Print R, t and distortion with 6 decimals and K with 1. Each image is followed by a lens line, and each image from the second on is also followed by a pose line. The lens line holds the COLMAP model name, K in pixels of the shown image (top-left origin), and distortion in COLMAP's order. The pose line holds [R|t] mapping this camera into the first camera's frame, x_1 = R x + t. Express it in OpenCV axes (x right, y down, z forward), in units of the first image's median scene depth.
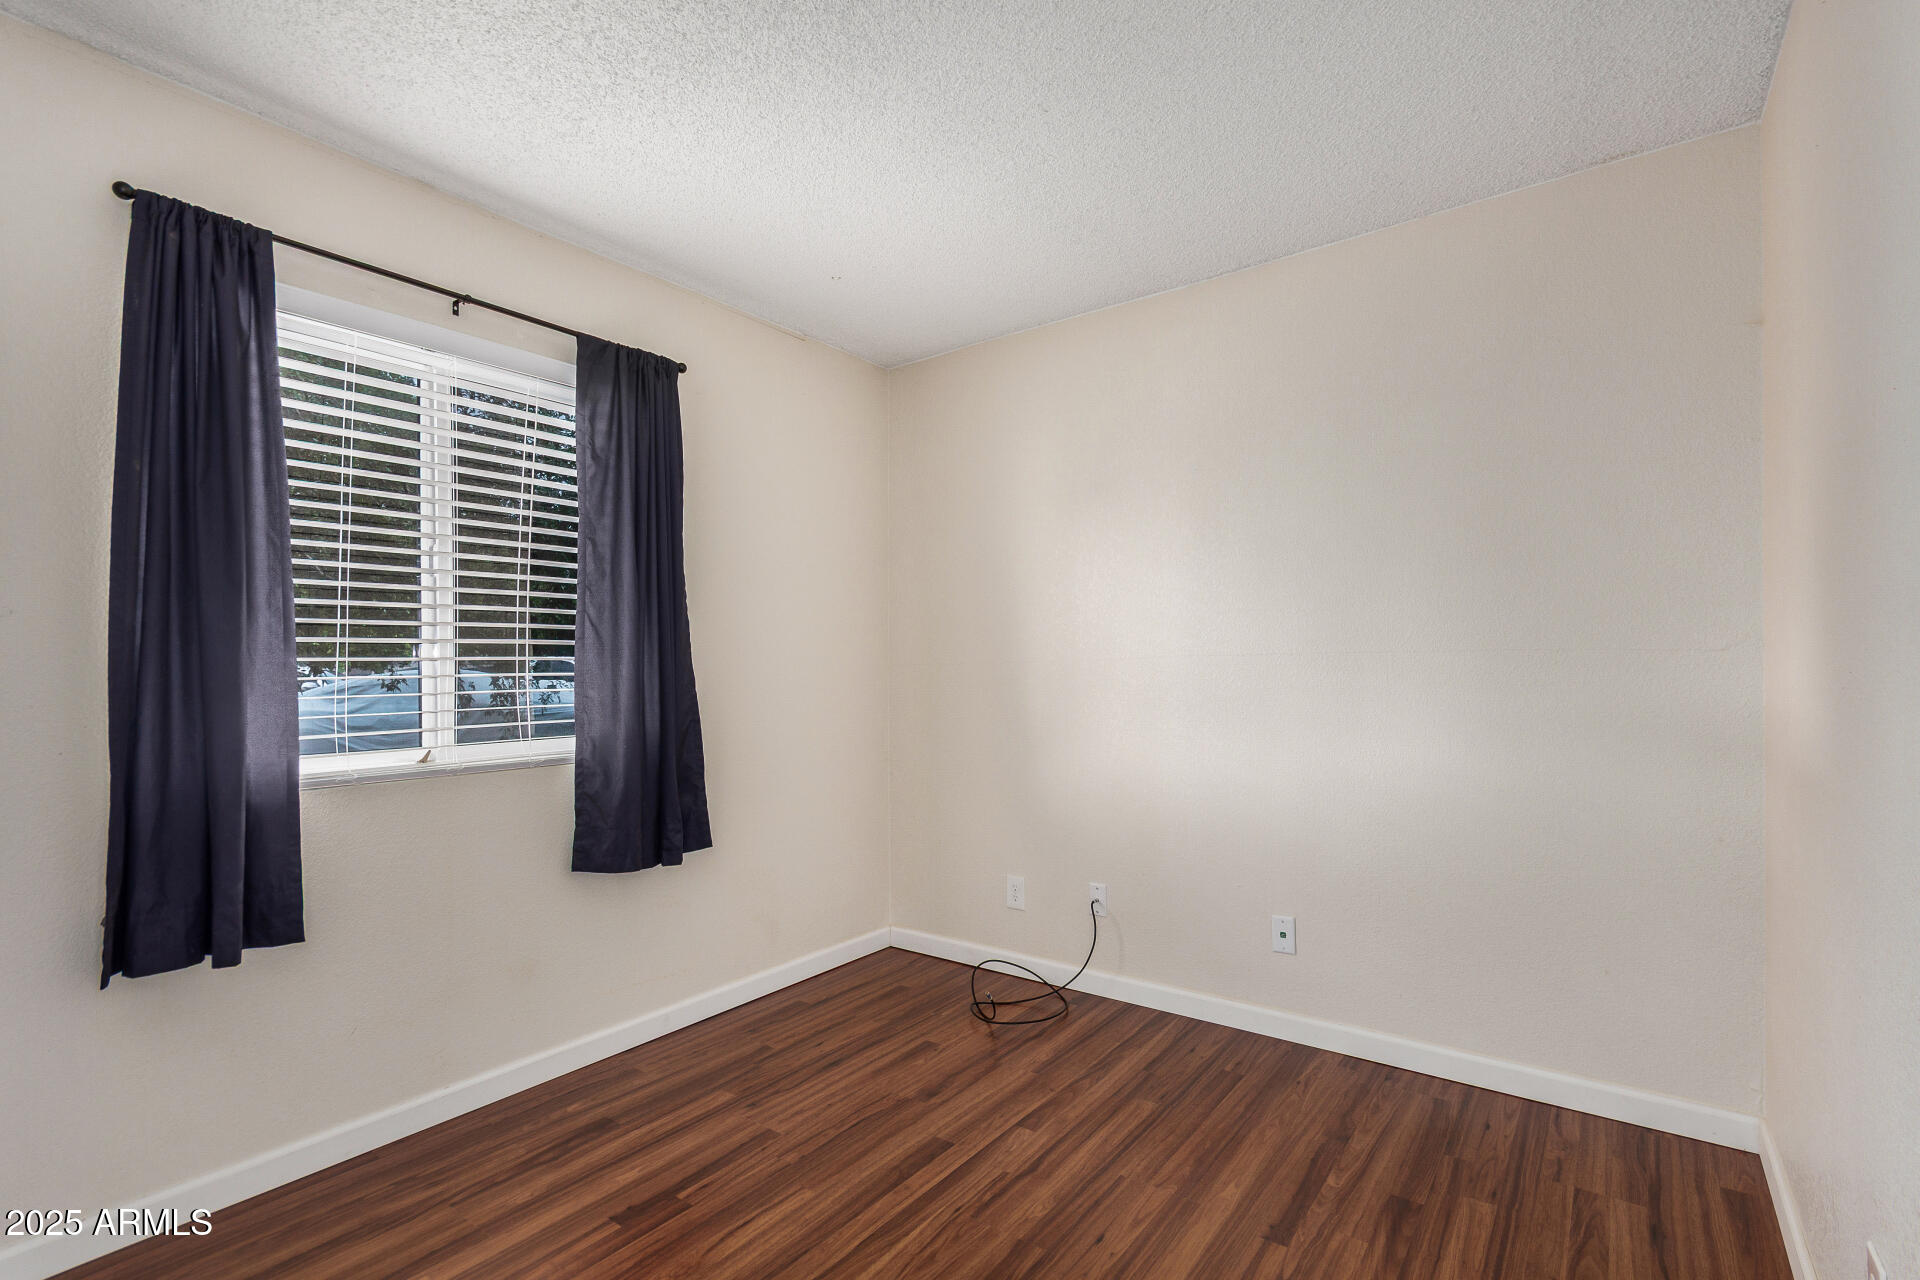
lens RADIAL K [[878.1, 0, 961.2], [0, 878.1, 651.9], [0, 0, 1]] dist [0.001452, 0.000095]
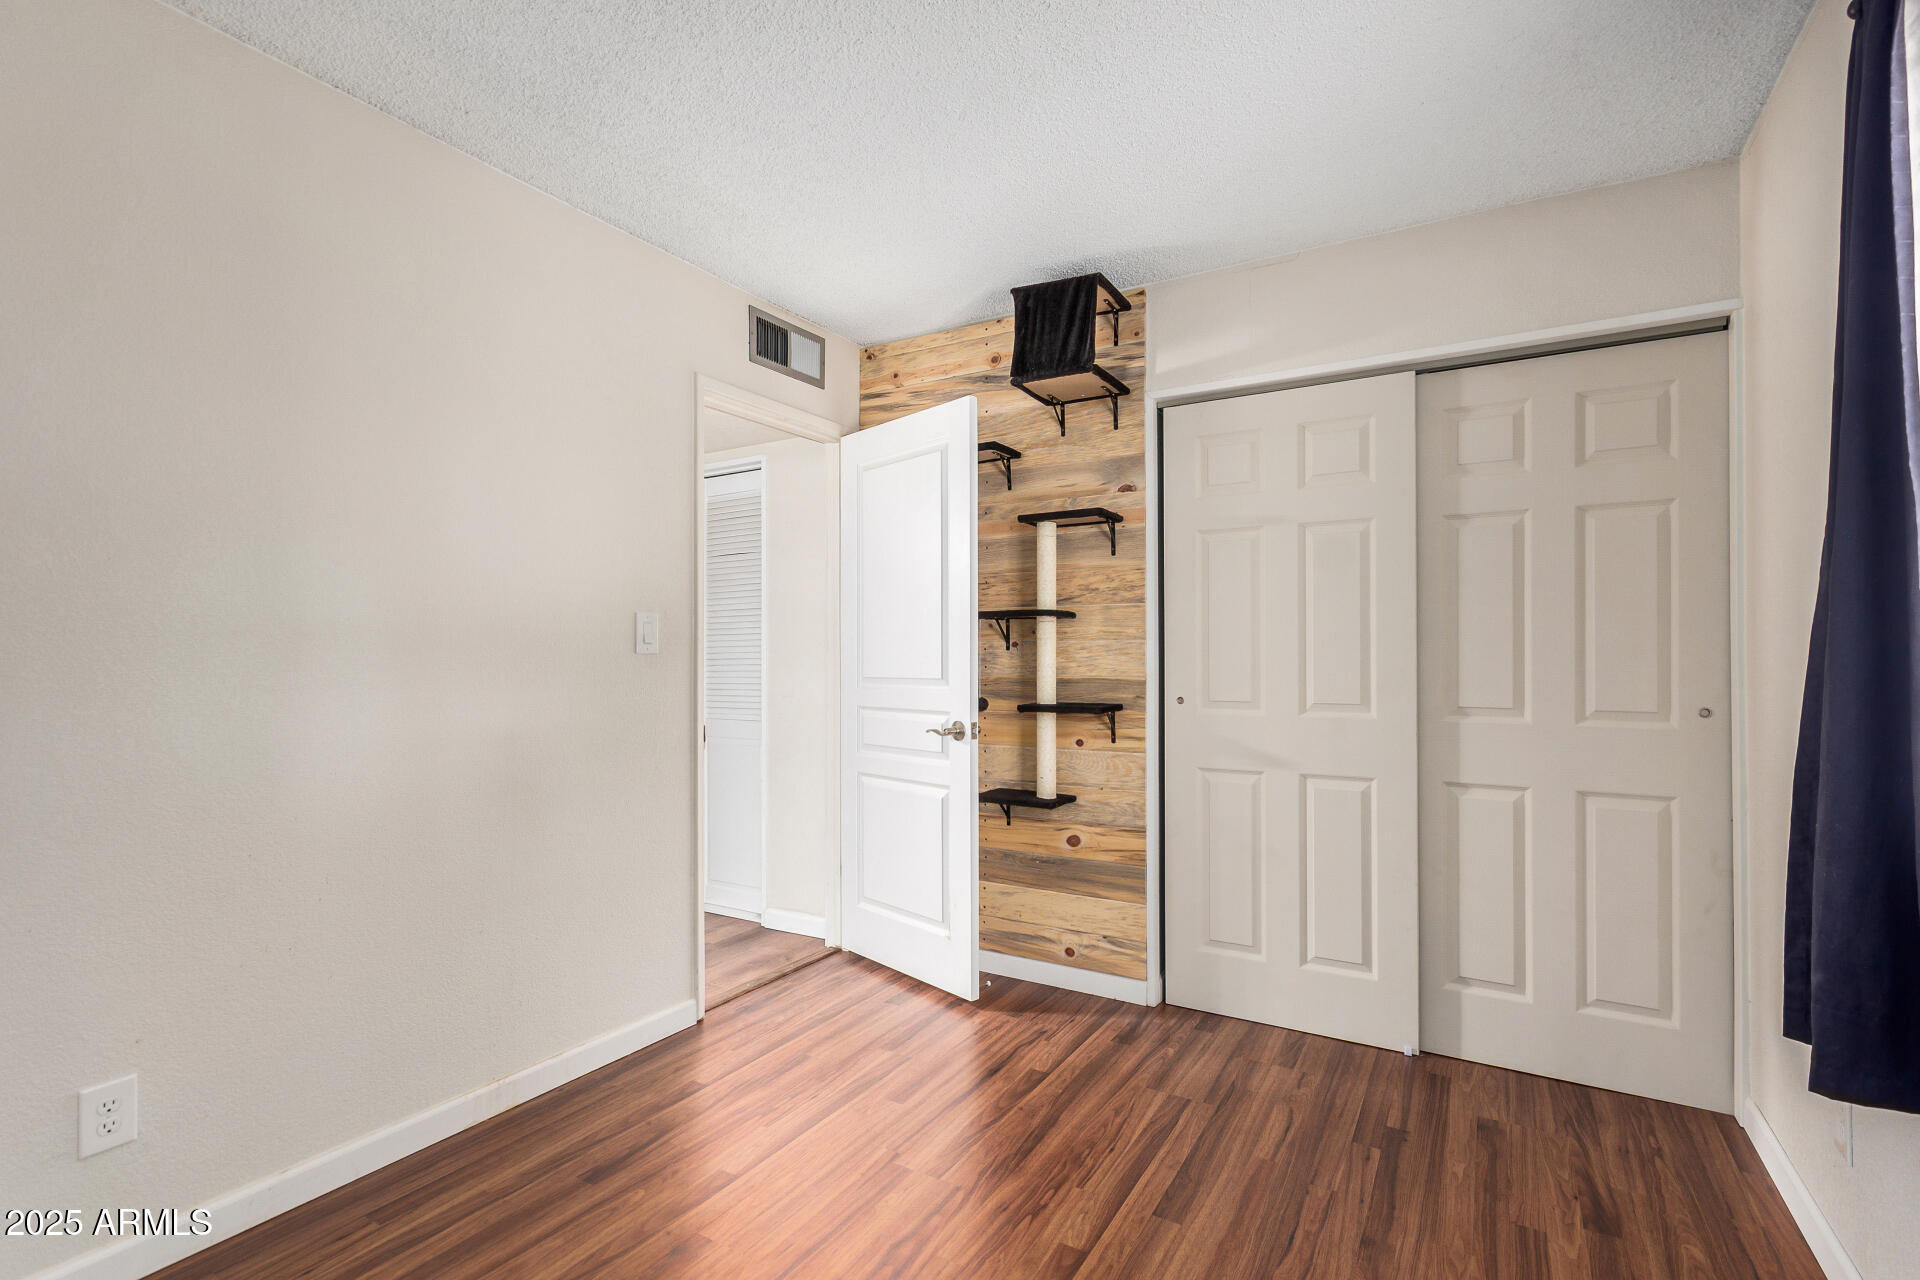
lens RADIAL K [[878.1, 0, 958.8], [0, 878.1, 651.8], [0, 0, 1]] dist [0.001452, 0.000095]
pose [[-0.994111, -0.003602, -0.108307, 0.283181], [-0.001307, 0.999773, -0.021248, 0.045778], [0.108359, -0.020982, -0.993890, 1.939008]]
